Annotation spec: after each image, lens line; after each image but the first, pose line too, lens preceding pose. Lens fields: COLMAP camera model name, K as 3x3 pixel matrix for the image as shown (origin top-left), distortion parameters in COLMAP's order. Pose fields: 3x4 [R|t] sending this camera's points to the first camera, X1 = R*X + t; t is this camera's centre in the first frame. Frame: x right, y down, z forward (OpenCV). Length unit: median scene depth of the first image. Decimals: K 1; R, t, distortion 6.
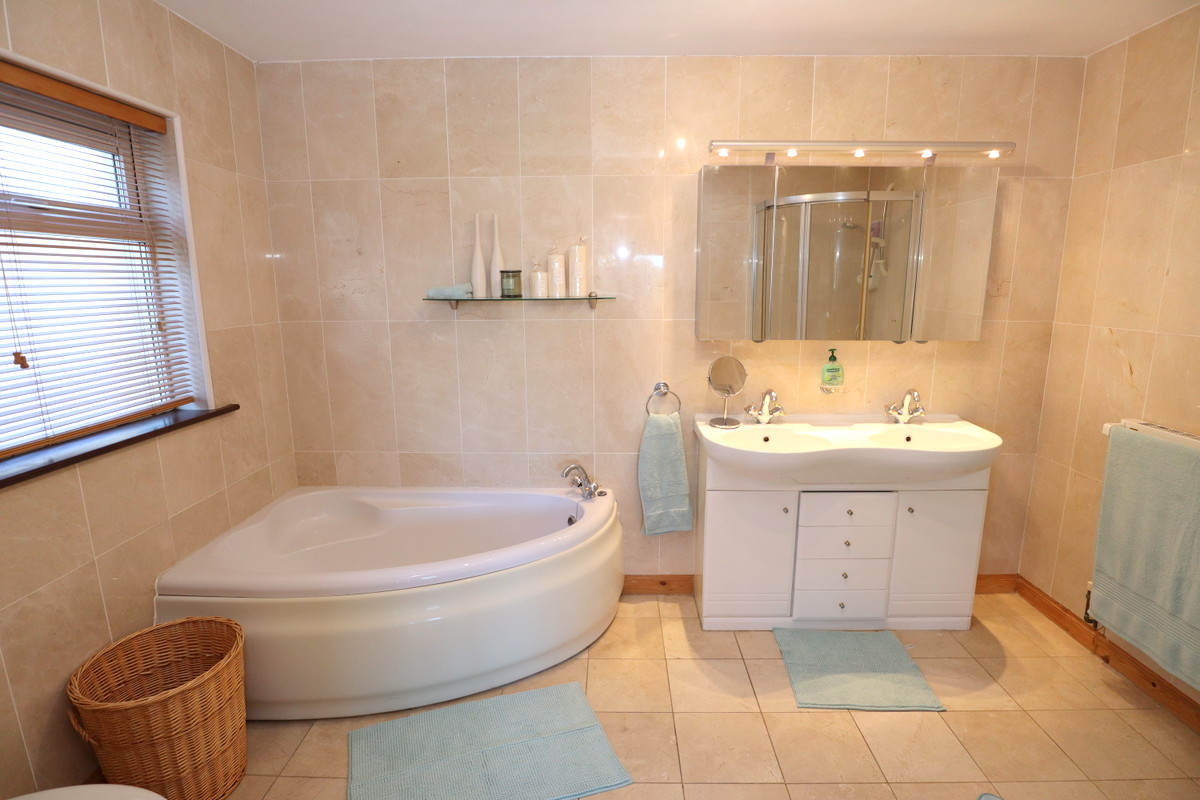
lens RADIAL K [[604.2, 0, 600.0], [0, 604.2, 400.0], [0, 0, 1]] dist [-0.053436, 0.018329]
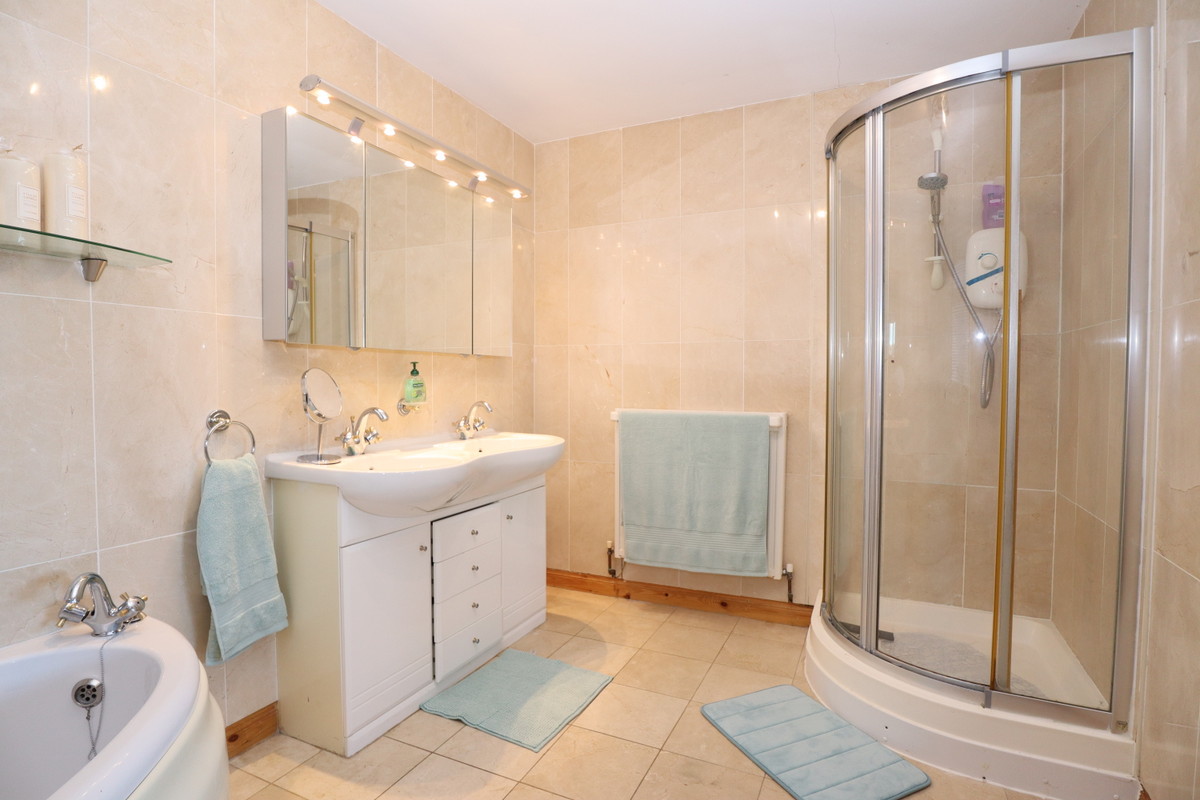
lens RADIAL K [[604.2, 0, 600.0], [0, 604.2, 400.0], [0, 0, 1]] dist [-0.053436, 0.018329]
pose [[0.400113, -0.024428, 0.916140, -0.333264], [0.172015, 0.983880, -0.048892, 0.064283], [-0.900178, 0.177152, 0.397866, 0.408073]]
